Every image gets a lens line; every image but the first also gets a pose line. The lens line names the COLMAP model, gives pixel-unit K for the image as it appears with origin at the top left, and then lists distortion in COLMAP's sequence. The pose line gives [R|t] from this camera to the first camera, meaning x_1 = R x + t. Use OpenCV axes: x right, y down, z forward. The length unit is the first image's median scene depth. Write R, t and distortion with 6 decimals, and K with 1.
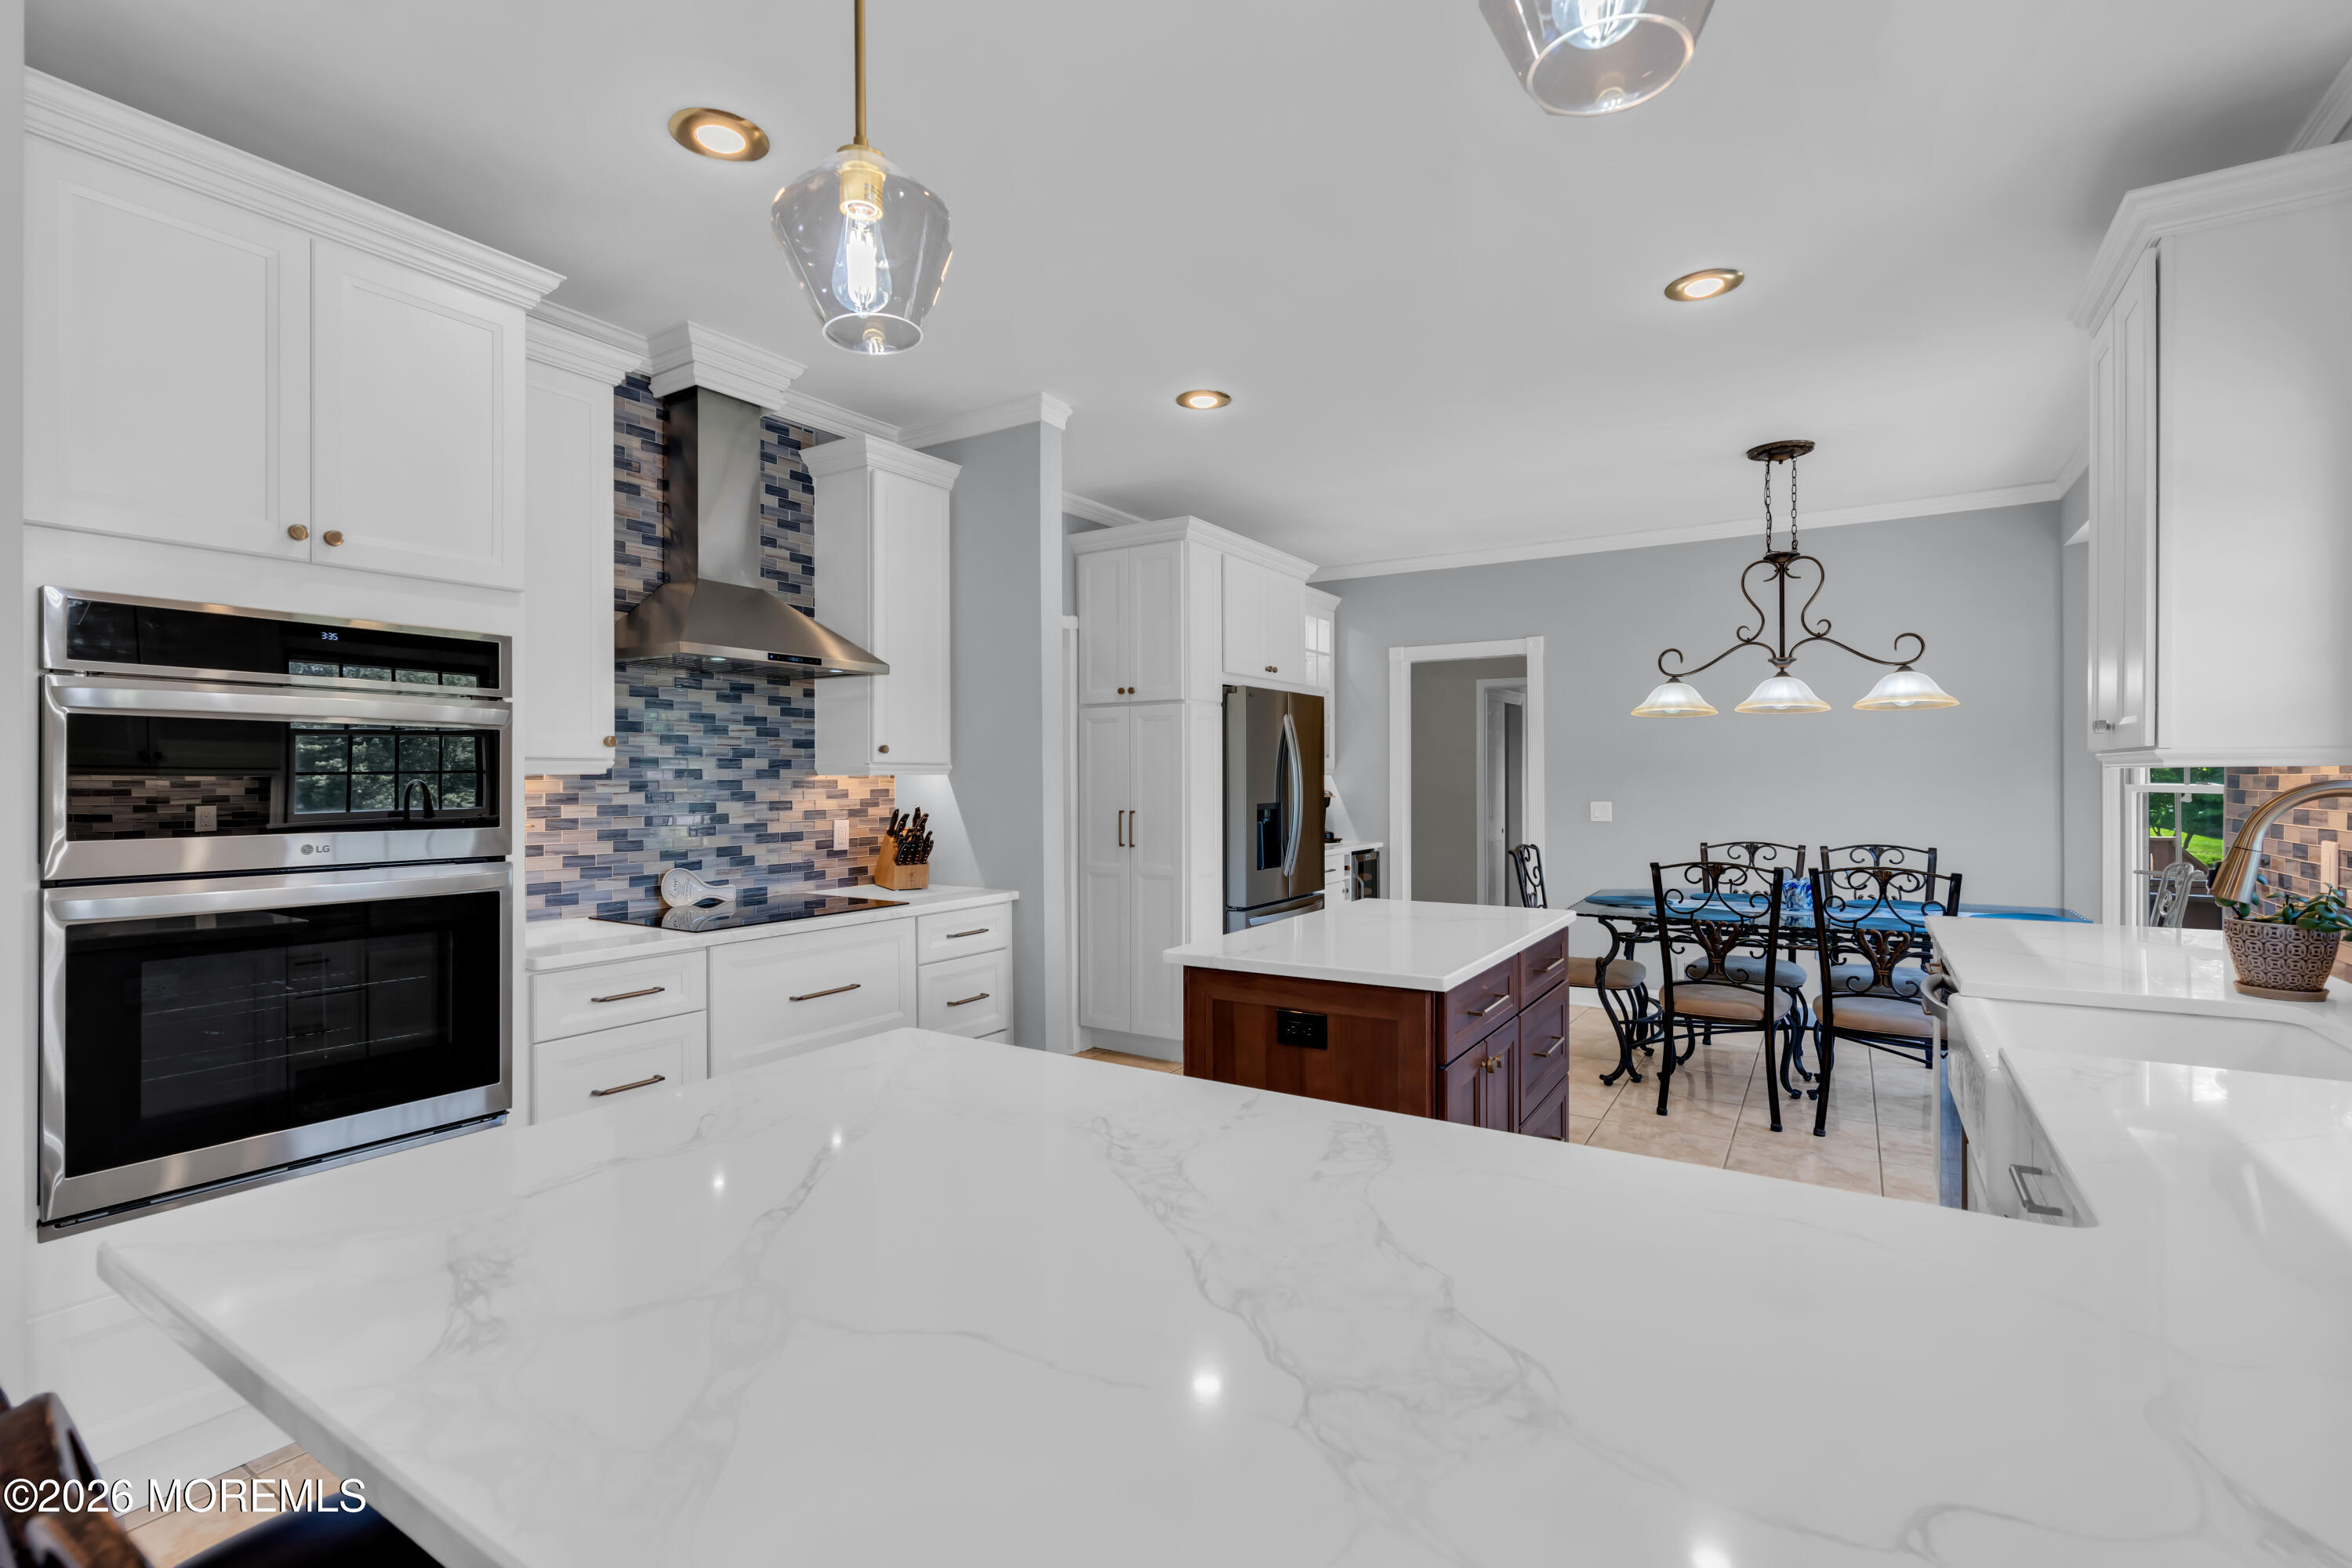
lens RADIAL K [[1055.1, 0, 1171.7], [0, 1055.1, 780.6], [0, 0, 1]] dist [-0.008742, 0.004421]
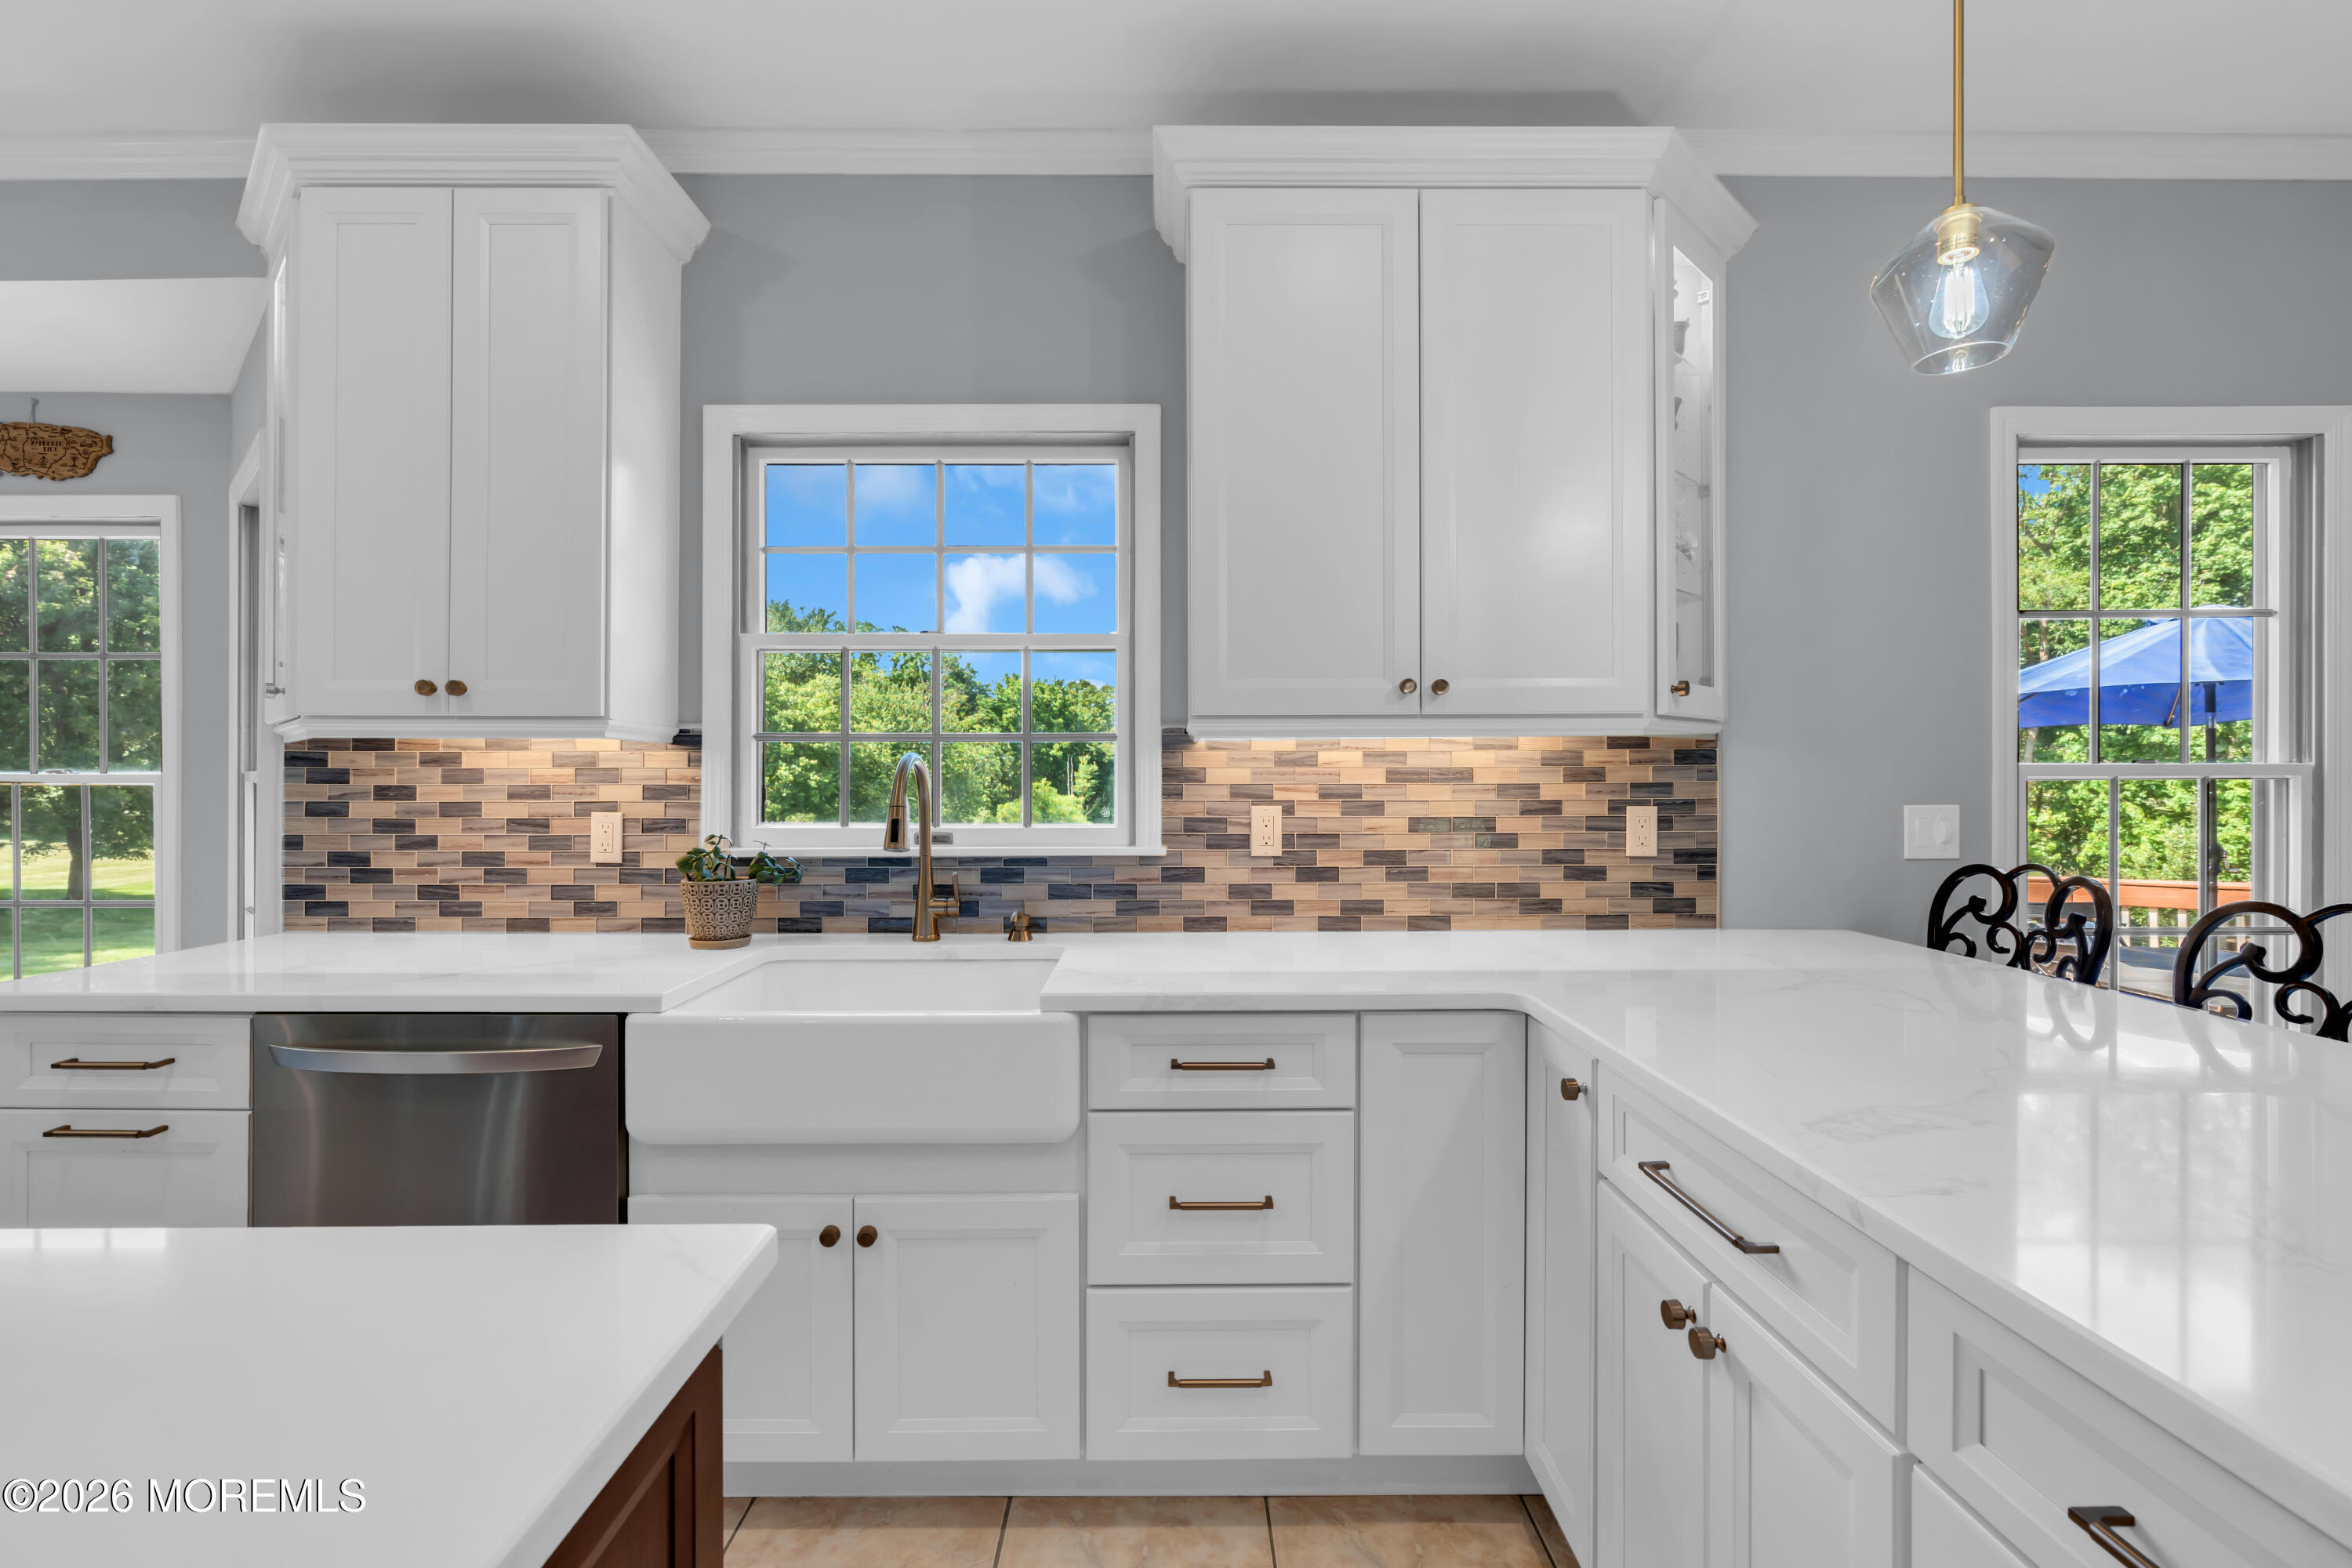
lens RADIAL K [[1055.1, 0, 1175.4], [0, 1055.1, 781.9], [0, 0, 1]] dist [-0.008742, 0.004421]
pose [[-0.544654, 0.003376, 0.838654, -0.082170], [0.003998, 0.999991, -0.001429, 0.016976], [-0.838652, 0.002574, -0.544662, 0.624653]]
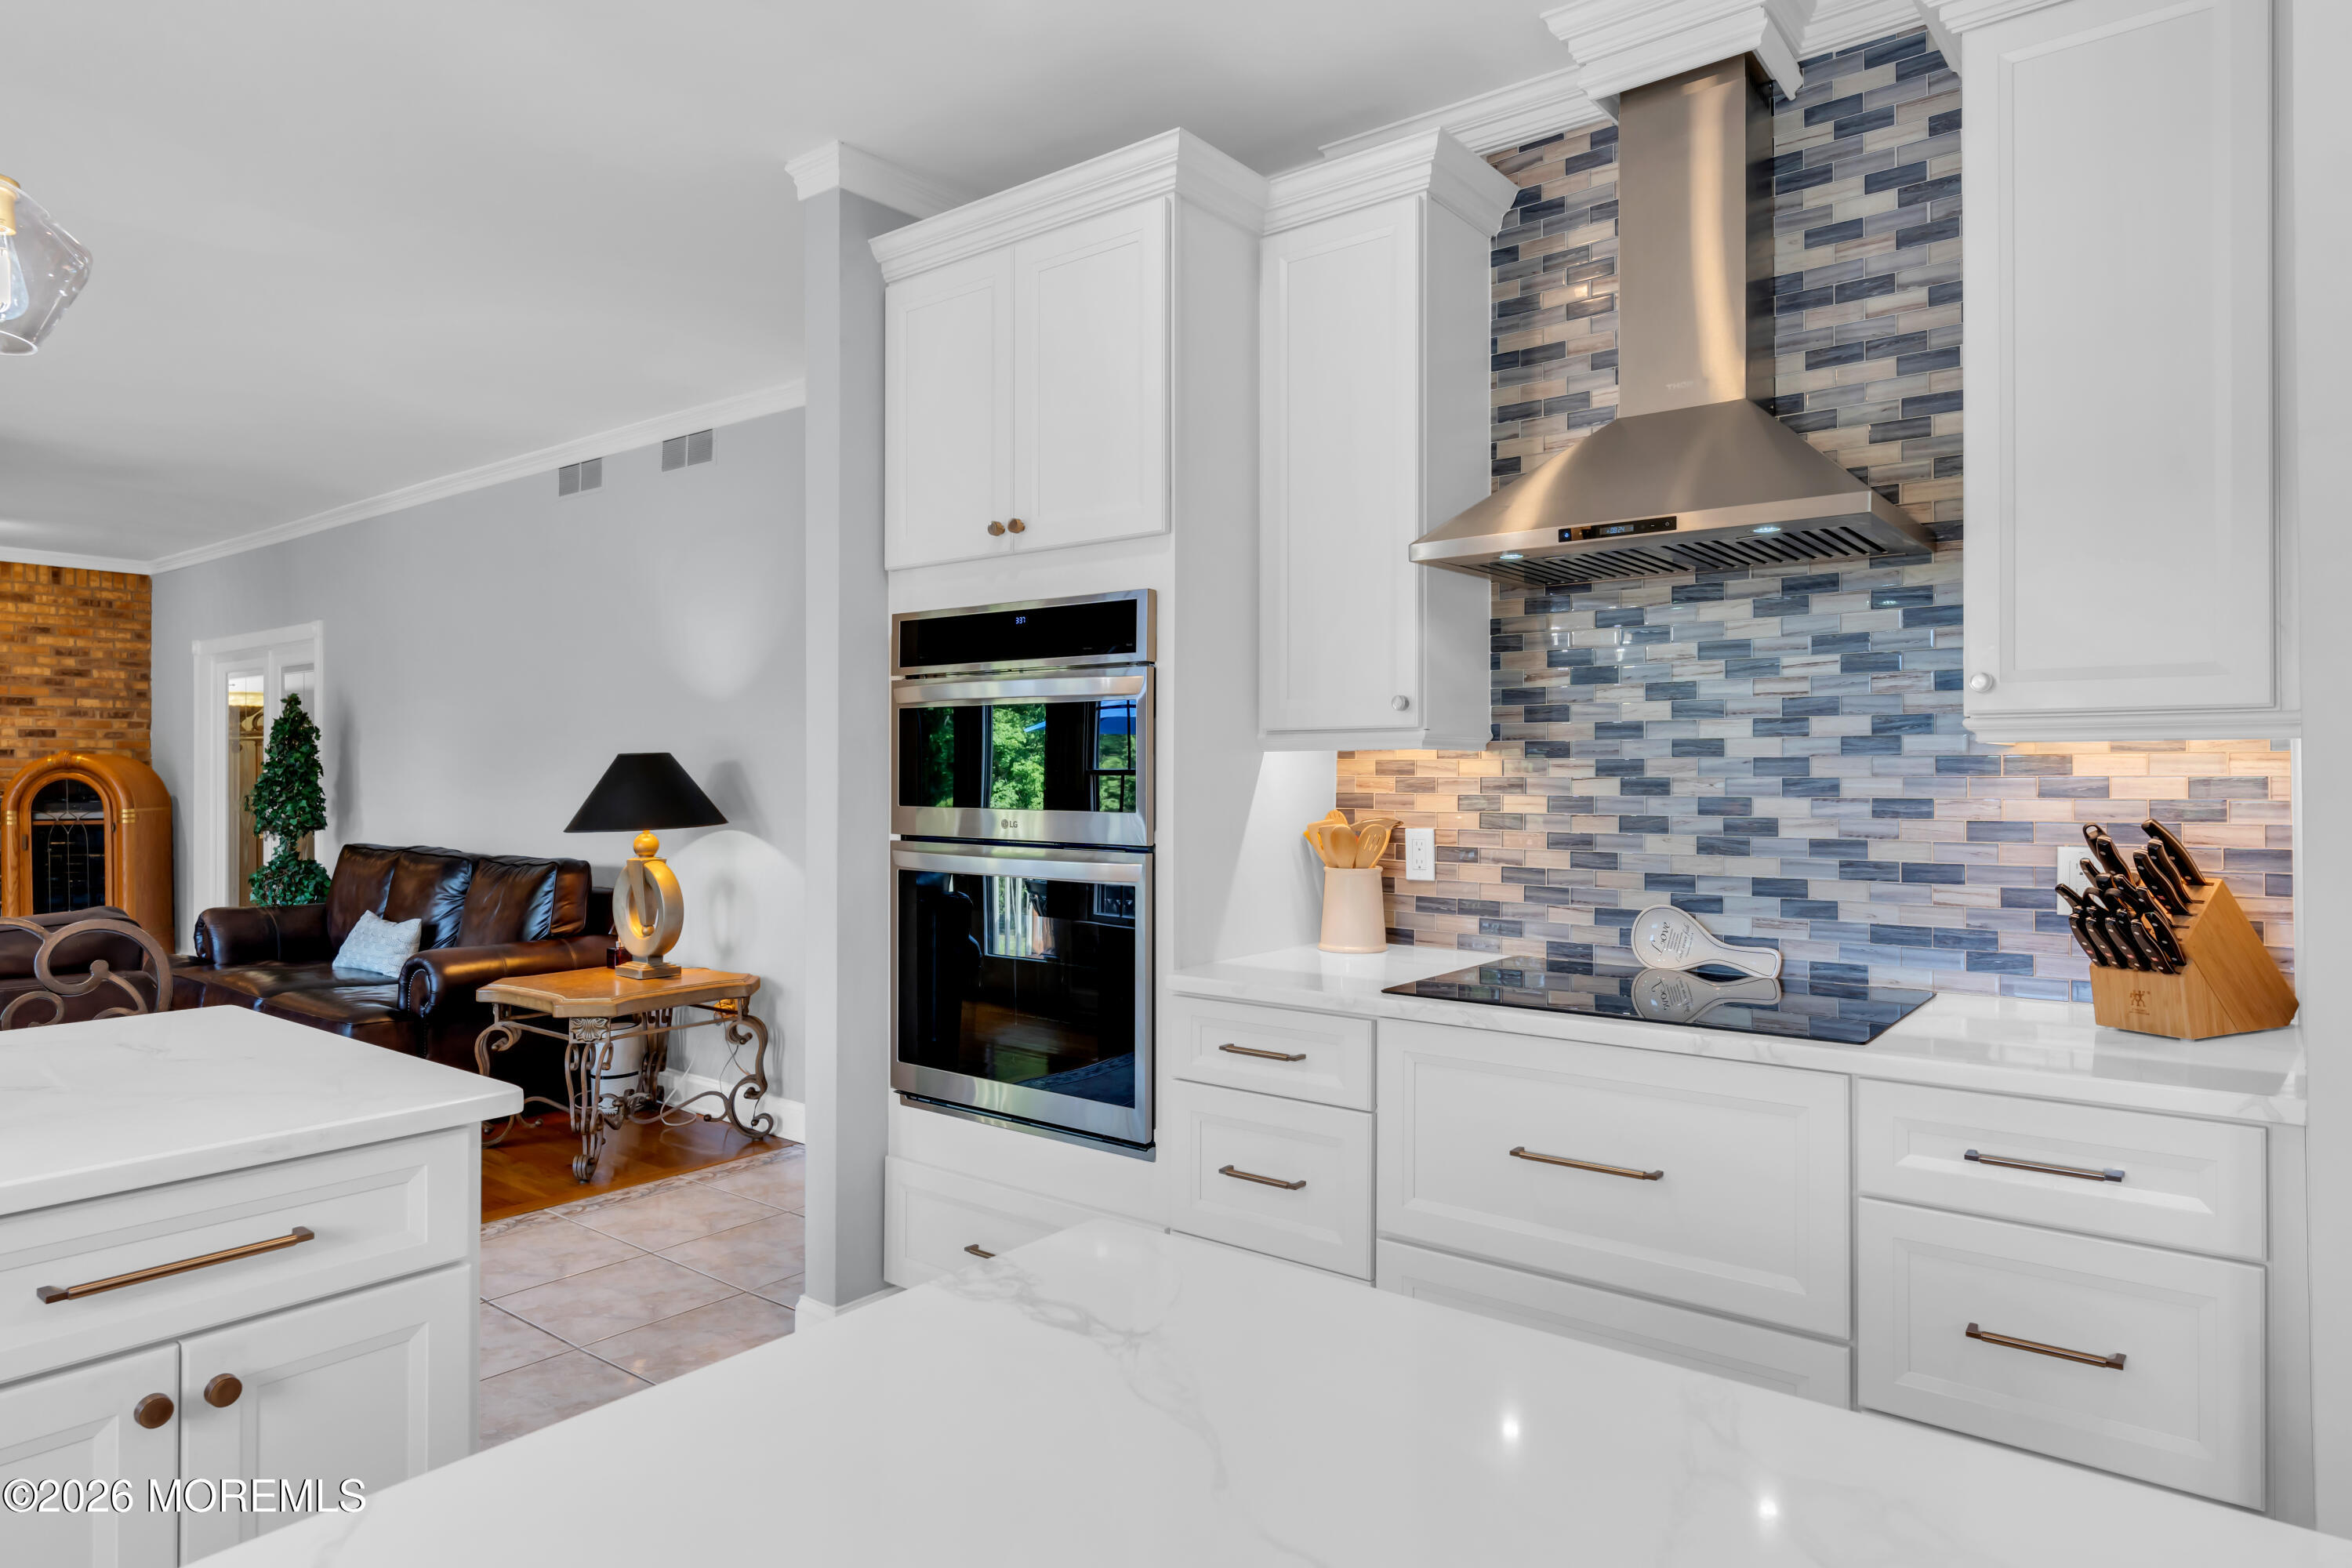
lens RADIAL K [[1397.8, 0, 1177.9], [0, 1397.8, 764.8], [0, 0, 1]] dist [-0.003716, 0.003656]
pose [[-0.095080, -0.002222, -0.995467, 0.313711], [-0.000172, 0.999998, -0.002215, 0.004837], [0.995470, -0.000039, -0.095080, 0.721789]]
